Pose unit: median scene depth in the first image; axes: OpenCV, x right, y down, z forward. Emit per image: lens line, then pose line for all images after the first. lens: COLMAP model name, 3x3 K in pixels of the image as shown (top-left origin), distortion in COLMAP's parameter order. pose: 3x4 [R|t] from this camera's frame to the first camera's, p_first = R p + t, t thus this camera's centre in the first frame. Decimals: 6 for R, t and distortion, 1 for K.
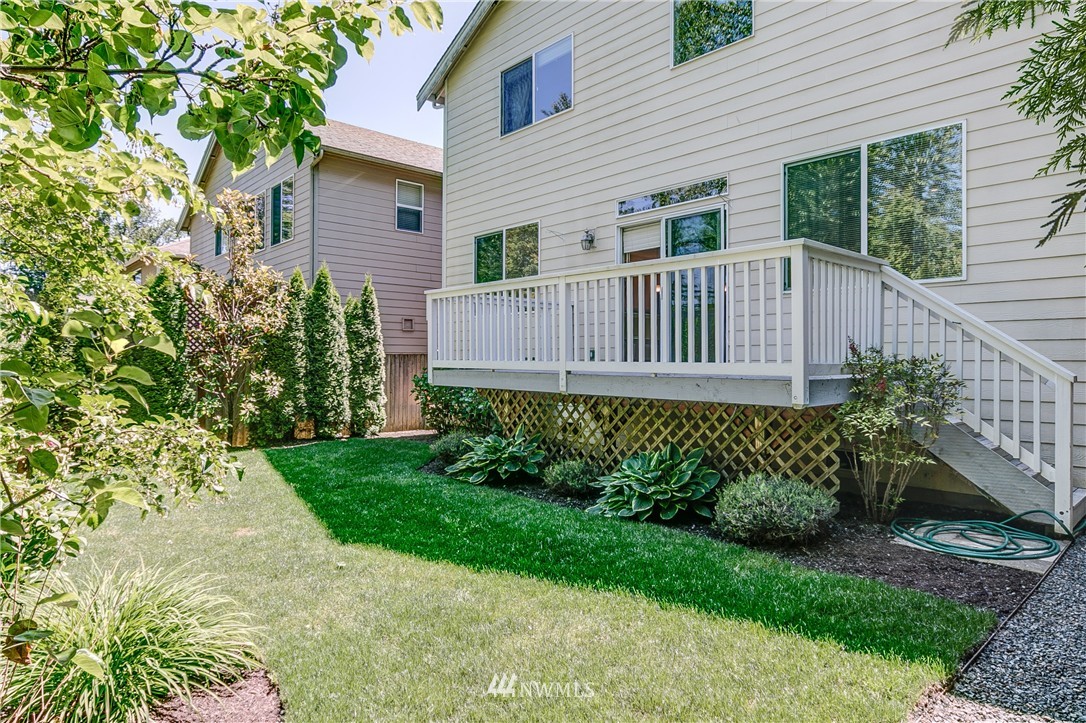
lens RADIAL K [[619.7, 0, 543.0], [0, 619.7, 370.1], [0, 0, 1]] dist [0.000179, 0.000430]
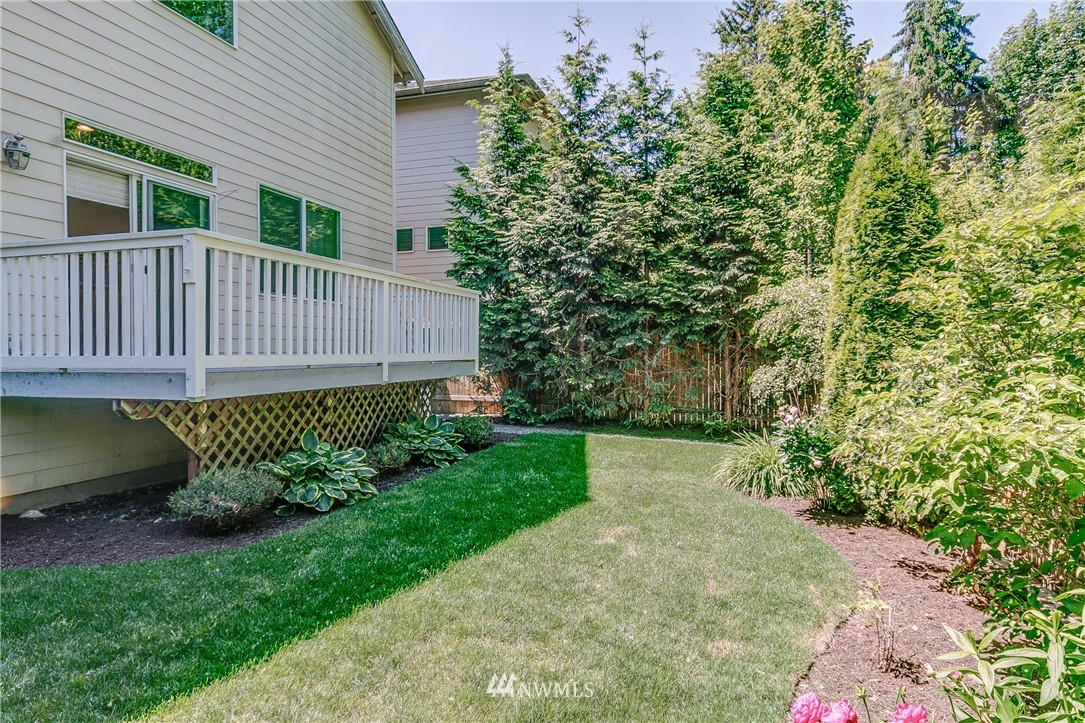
lens RADIAL K [[619.1, 0, 542.5], [0, 619.1, 370.1], [0, 0, 1]] dist [0.000179, 0.000430]
pose [[-0.484529, -0.027228, 0.874352, -0.901342], [0.018595, 0.998969, 0.041413, -0.021893], [-0.874578, 0.036324, -0.483523, 1.118402]]
